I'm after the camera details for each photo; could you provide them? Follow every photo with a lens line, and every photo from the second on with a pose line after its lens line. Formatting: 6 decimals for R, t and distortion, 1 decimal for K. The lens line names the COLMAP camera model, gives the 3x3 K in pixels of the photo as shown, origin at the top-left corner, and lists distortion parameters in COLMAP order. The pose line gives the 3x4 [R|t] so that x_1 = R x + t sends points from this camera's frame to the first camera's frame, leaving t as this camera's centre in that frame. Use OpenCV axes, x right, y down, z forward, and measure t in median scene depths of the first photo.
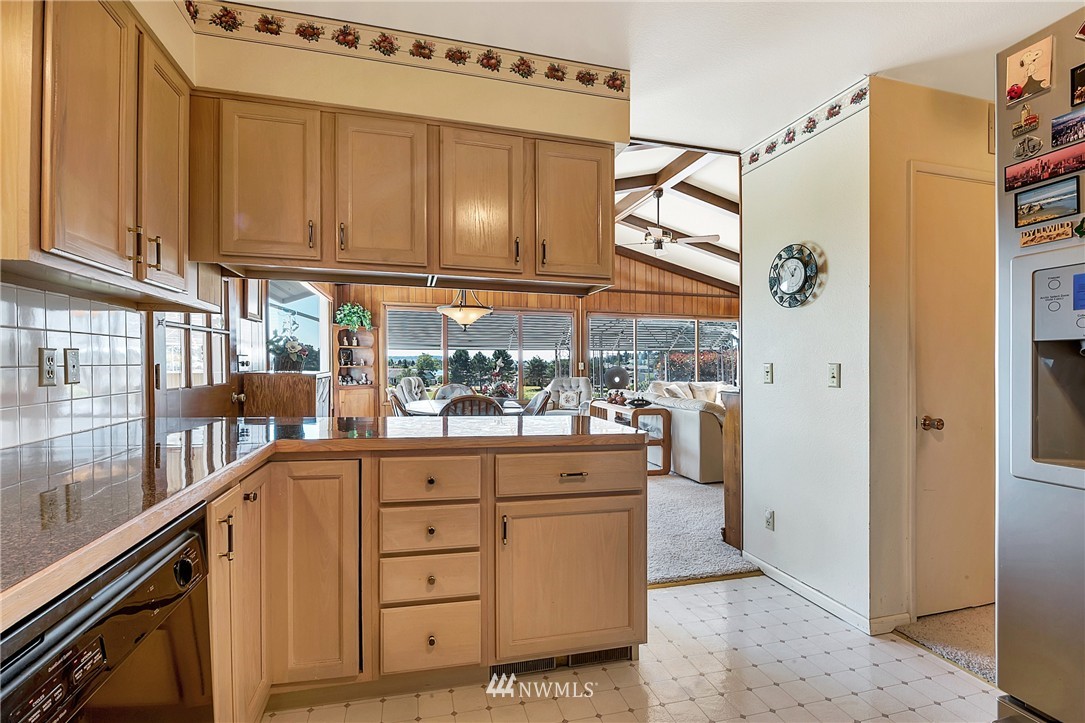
lens RADIAL K [[473.9, 0, 533.9], [0, 473.9, 366.8], [0, 0, 1]] dist [-0.020540, -0.000248]
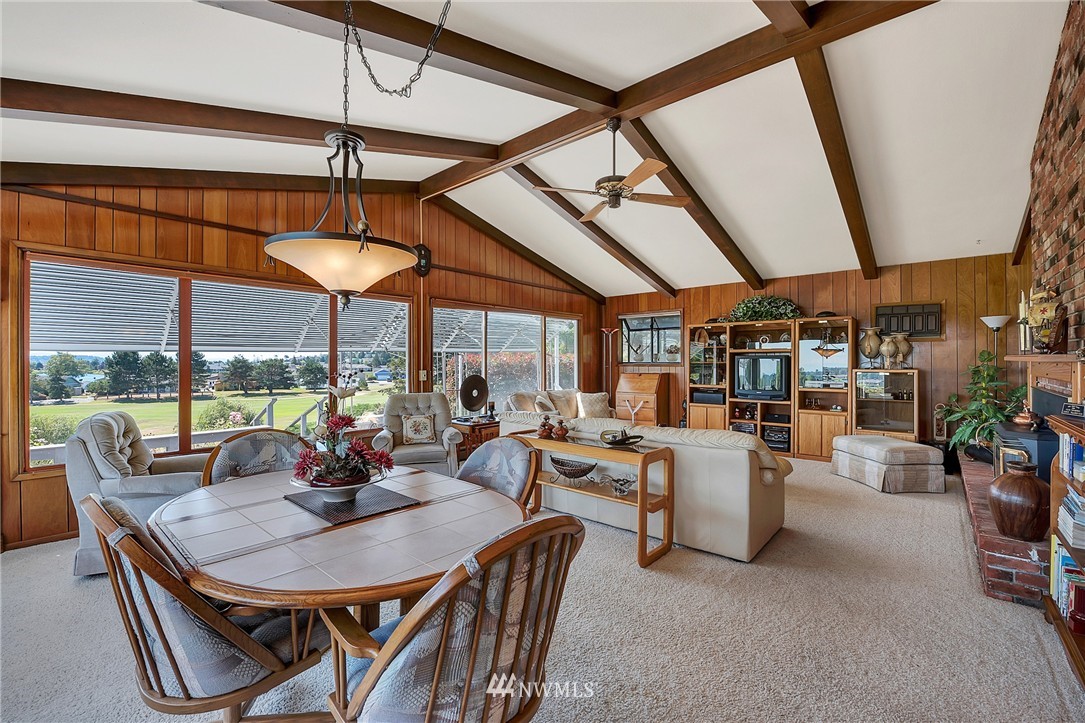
lens RADIAL K [[459.0, 0, 534.7], [0, 459.0, 360.1], [0, 0, 1]] dist [-0.016107, -0.001788]
pose [[0.833468, -0.003482, 0.552557, -0.119361], [0.011204, 0.999881, -0.010599, -0.013940], [-0.552454, 0.015025, 0.833408, 0.322711]]
